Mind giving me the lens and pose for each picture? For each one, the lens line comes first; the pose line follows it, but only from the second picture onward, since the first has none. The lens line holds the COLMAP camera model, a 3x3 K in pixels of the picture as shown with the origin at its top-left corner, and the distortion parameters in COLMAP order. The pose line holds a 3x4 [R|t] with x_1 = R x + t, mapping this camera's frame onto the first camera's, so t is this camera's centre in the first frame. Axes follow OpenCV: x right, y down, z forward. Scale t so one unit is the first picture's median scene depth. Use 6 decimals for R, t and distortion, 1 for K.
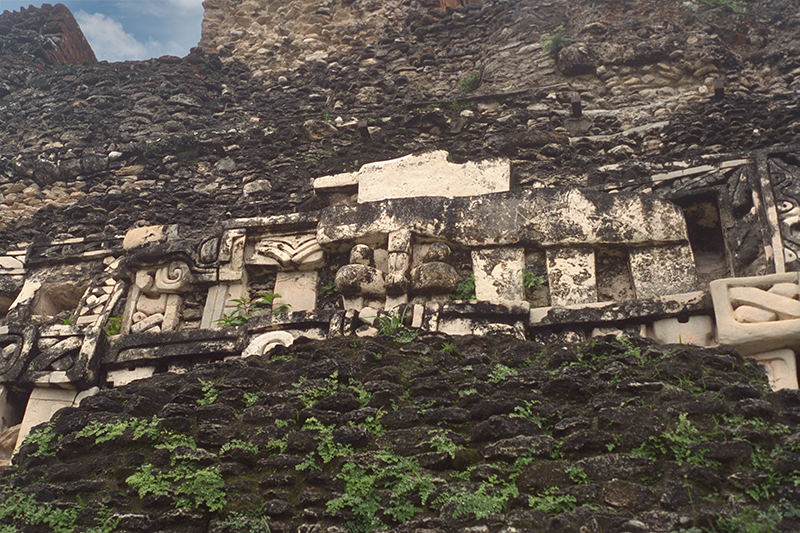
lens RADIAL K [[1160.2, 0, 394.0], [0, 1160.2, 267.8], [0, 0, 1]] dist [-0.066564, 0.000000]
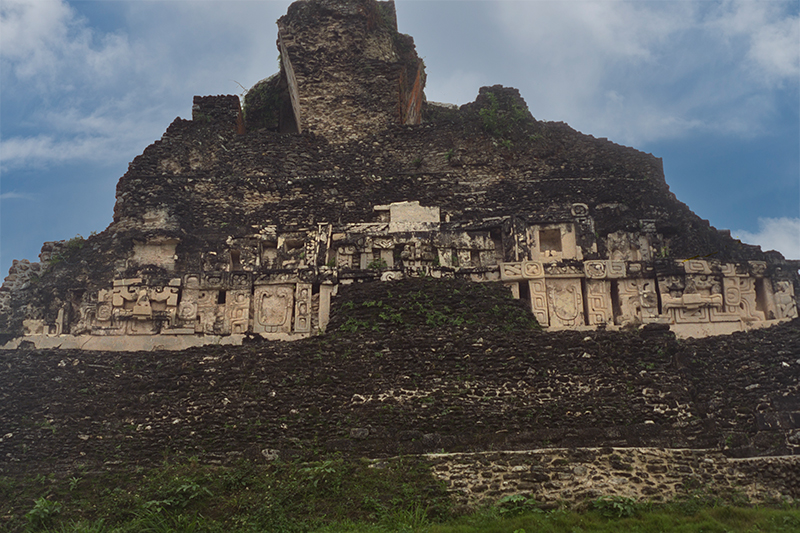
lens RADIAL K [[1160.2, 0, 401.9], [0, 1160.2, 267.7], [0, 0, 1]] dist [-0.066564, 0.000000]
pose [[0.971965, 0.009921, 0.234918, -0.895443], [-0.062890, 0.973677, 0.219086, -0.744626], [-0.226561, -0.227717, 0.947003, -2.448015]]
